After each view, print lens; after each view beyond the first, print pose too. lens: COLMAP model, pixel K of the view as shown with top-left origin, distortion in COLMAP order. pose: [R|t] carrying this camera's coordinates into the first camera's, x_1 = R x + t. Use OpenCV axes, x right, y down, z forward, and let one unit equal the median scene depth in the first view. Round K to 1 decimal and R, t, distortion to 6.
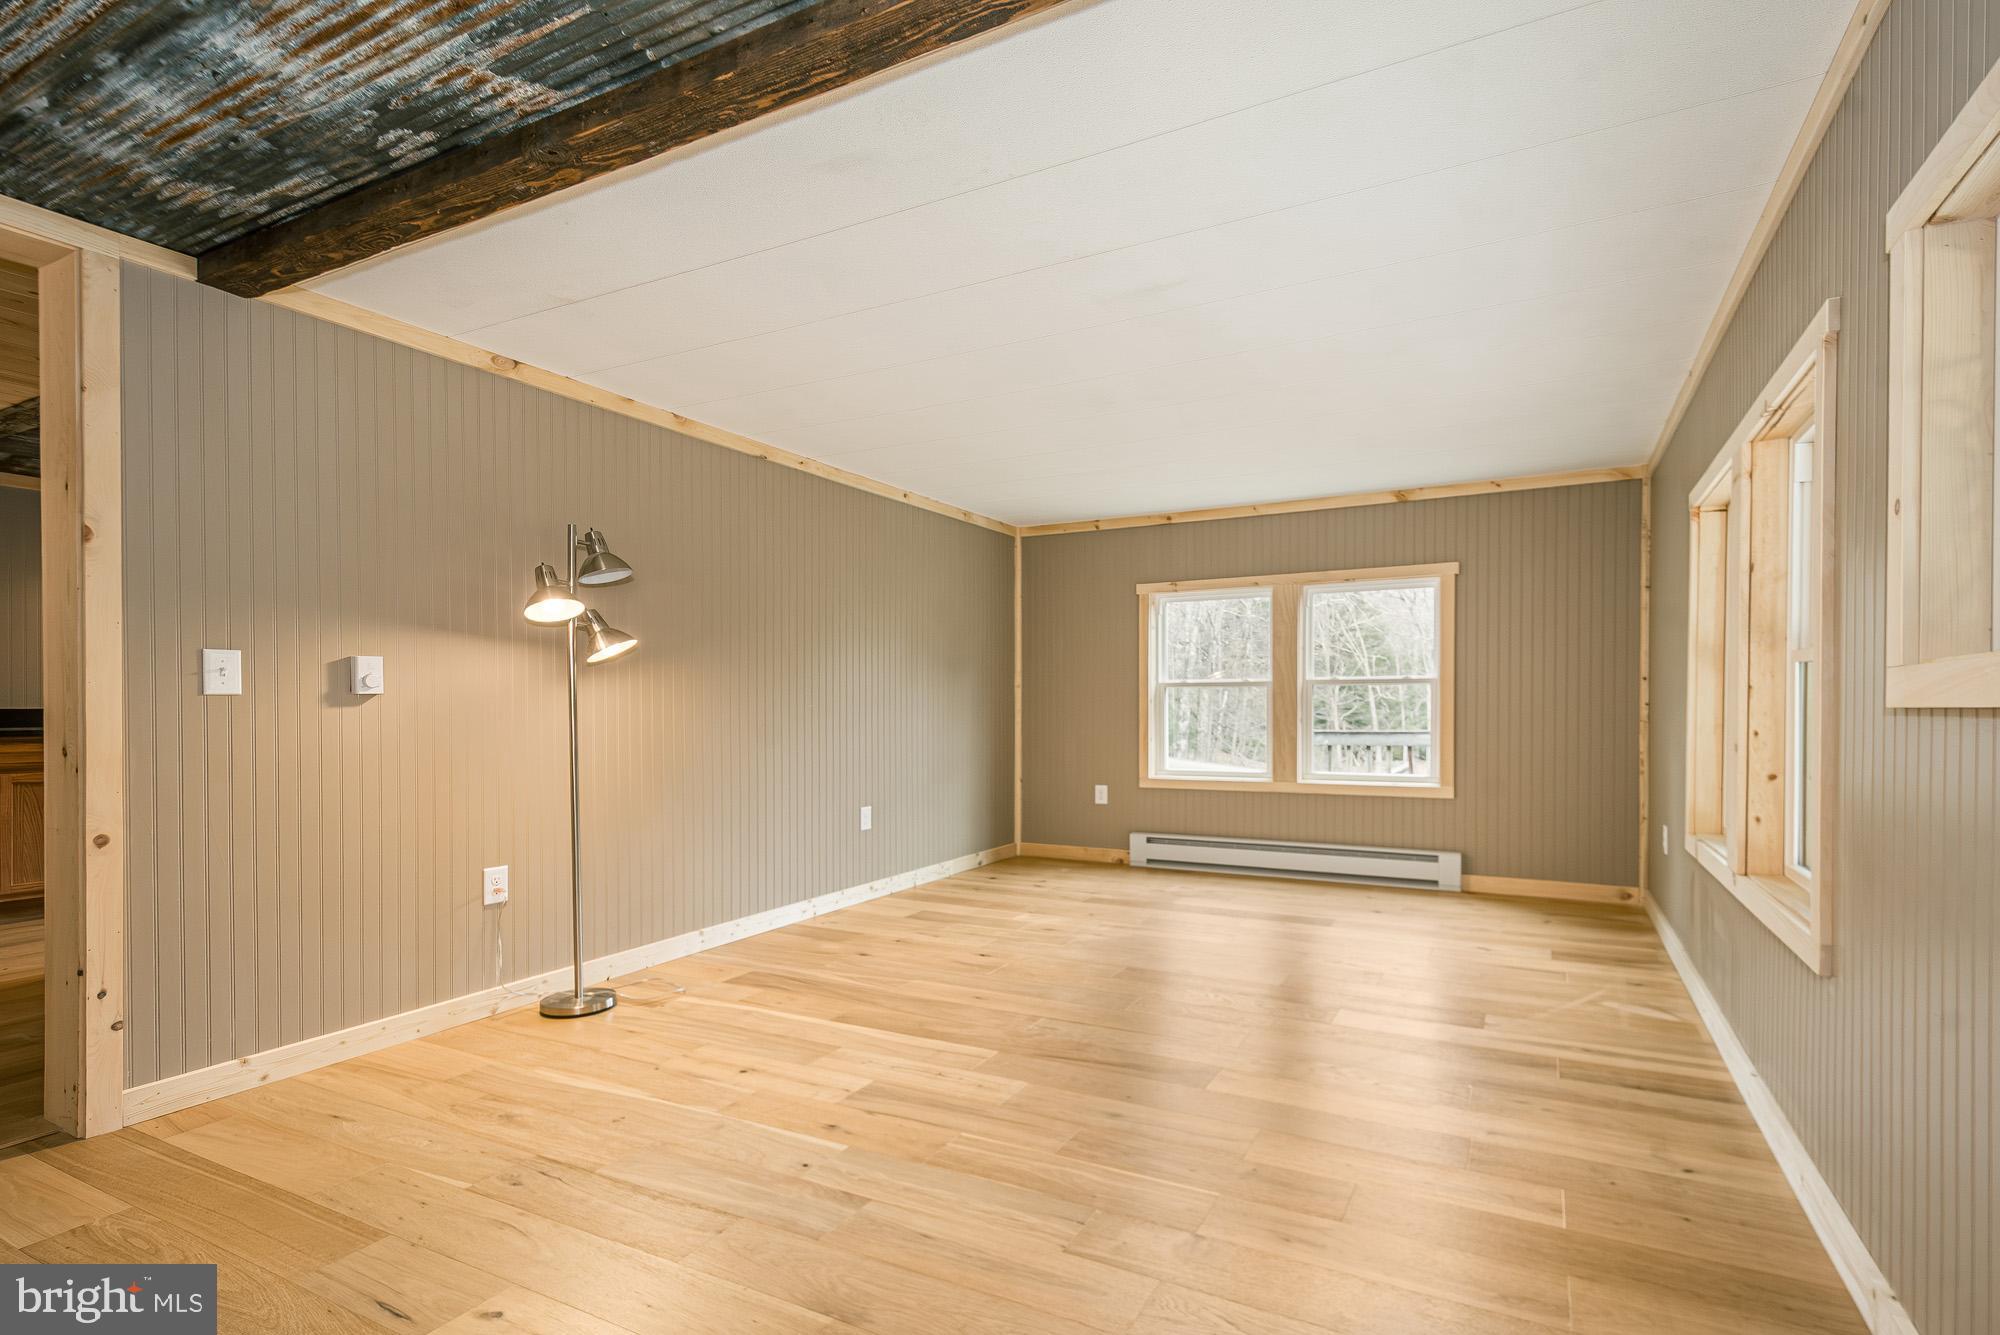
lens RADIAL K [[883.5, 0, 1051.6], [0, 883.5, 711.1], [0, 0, 1]] dist [0.015590, -0.006479]
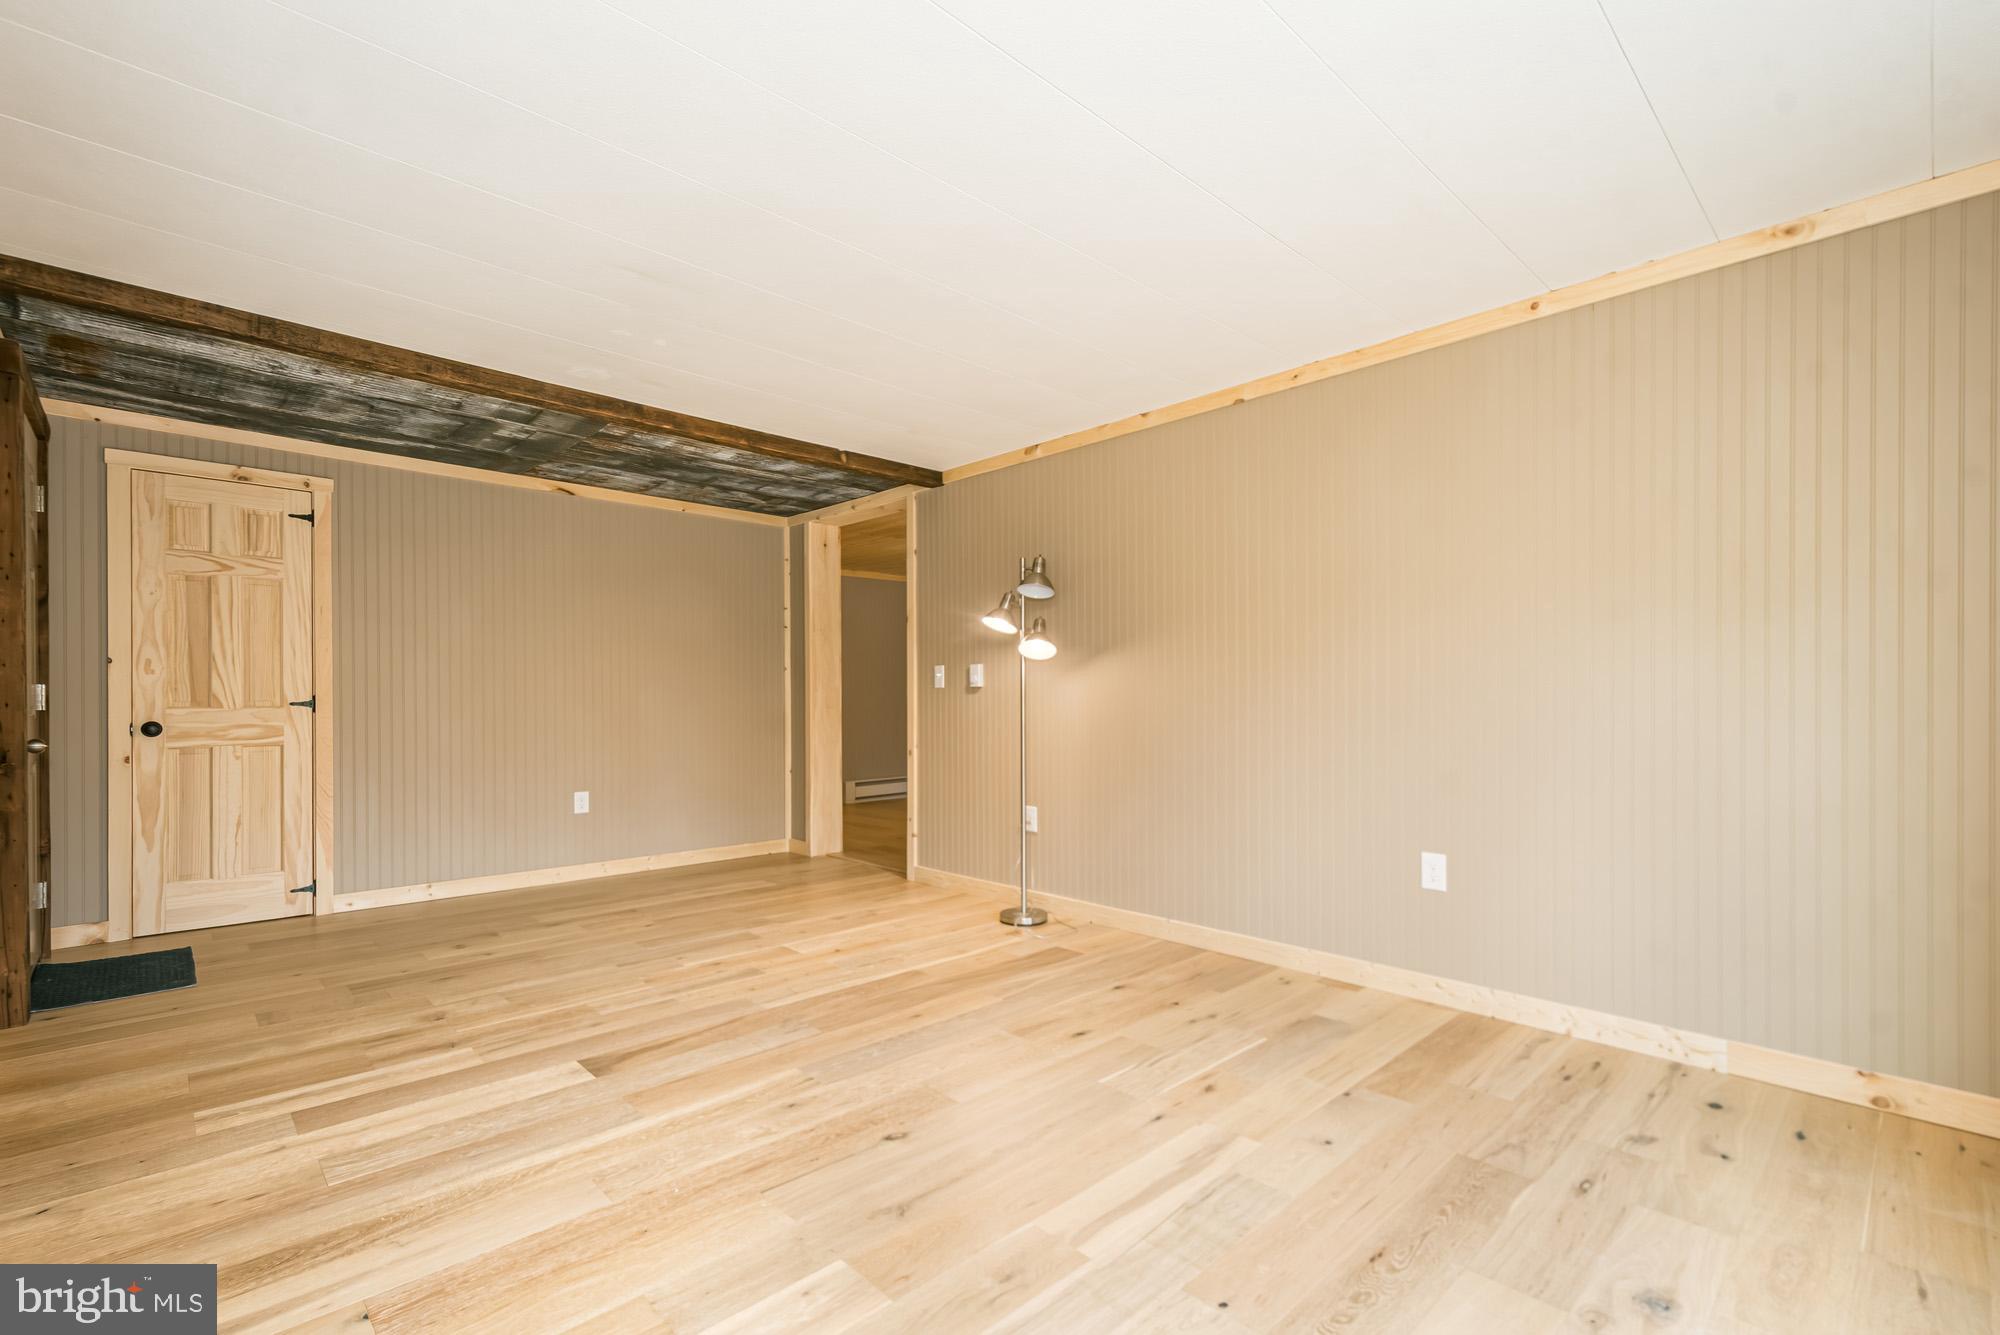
lens RADIAL K [[918.5, 0, 986.0], [0, 918.5, 695.1], [0, 0, 1]] dist [0.009731, -0.000960]
pose [[-0.336578, 0.003991, -0.941647, 0.681032], [0.000322, 0.999991, 0.004123, -0.007369], [0.941656, 0.001085, -0.336576, 1.225940]]
